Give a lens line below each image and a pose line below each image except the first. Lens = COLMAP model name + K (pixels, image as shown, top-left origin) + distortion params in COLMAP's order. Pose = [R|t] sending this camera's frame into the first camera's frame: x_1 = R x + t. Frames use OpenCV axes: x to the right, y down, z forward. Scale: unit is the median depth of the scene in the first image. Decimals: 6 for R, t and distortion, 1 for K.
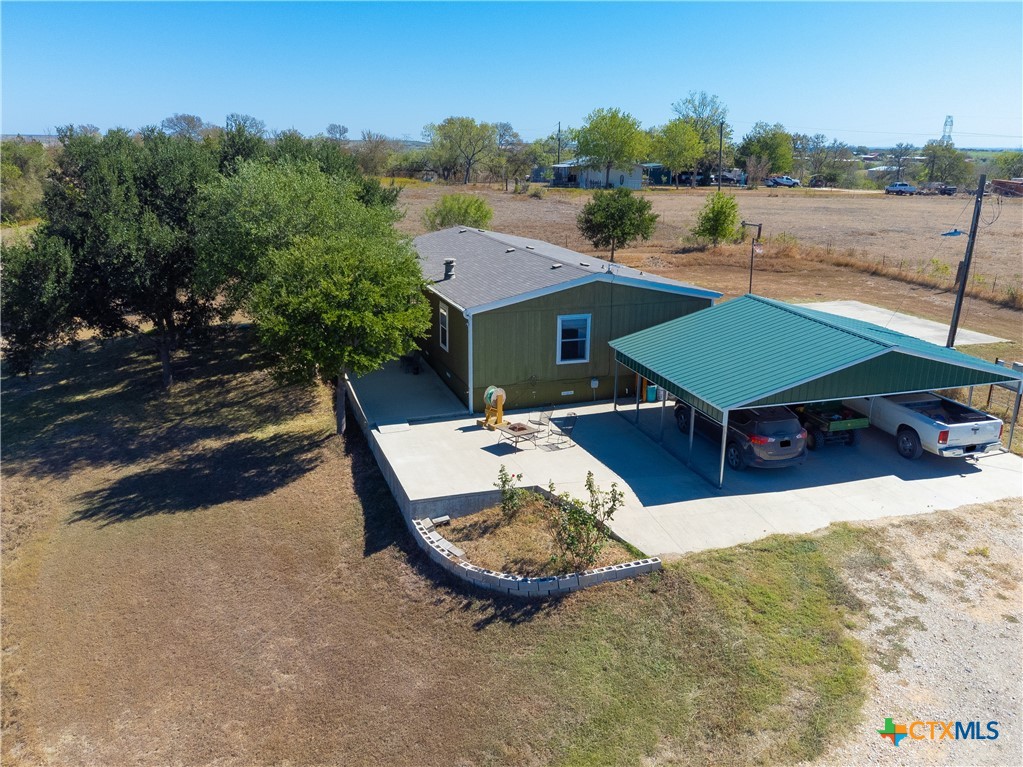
lens RADIAL K [[830.4, 0, 496.4], [0, 830.4, 382.8], [0, 0, 1]] dist [0.001785, 0.006768]
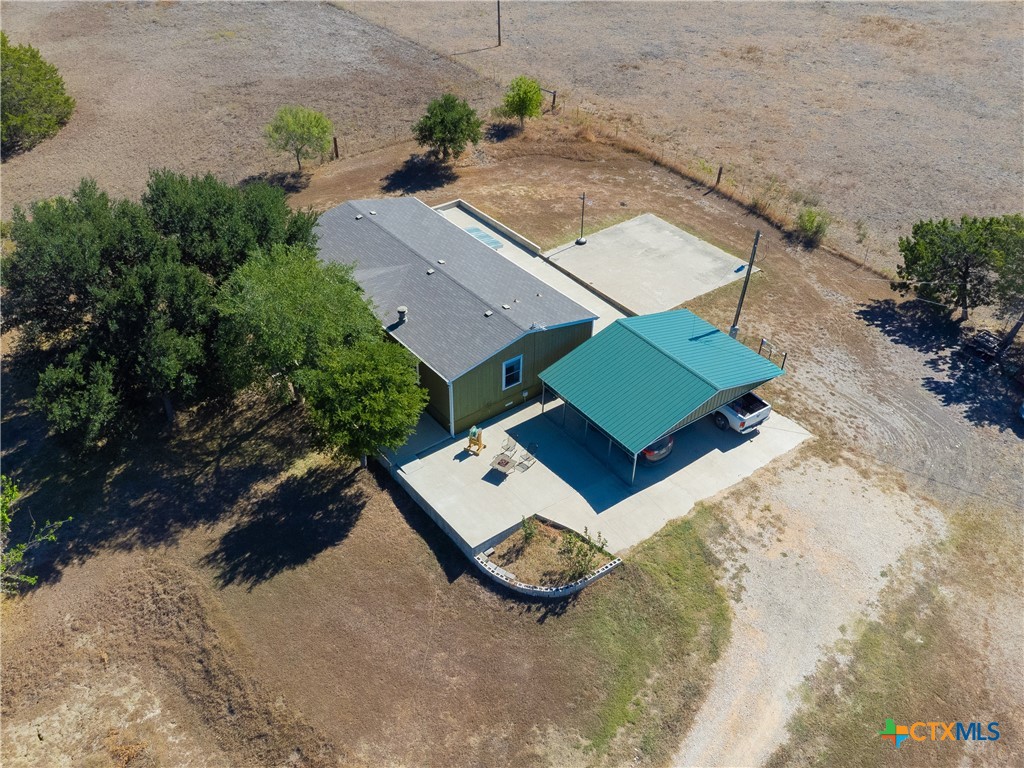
lens RADIAL K [[831.2, 0, 505.5], [0, 831.2, 381.4], [0, 0, 1]] dist [0.001785, 0.006768]
pose [[0.943039, -0.193765, 0.270432, -0.415132], [0.087090, 0.928318, 0.361443, -0.745412], [-0.321082, -0.317303, 0.892315, -0.396611]]
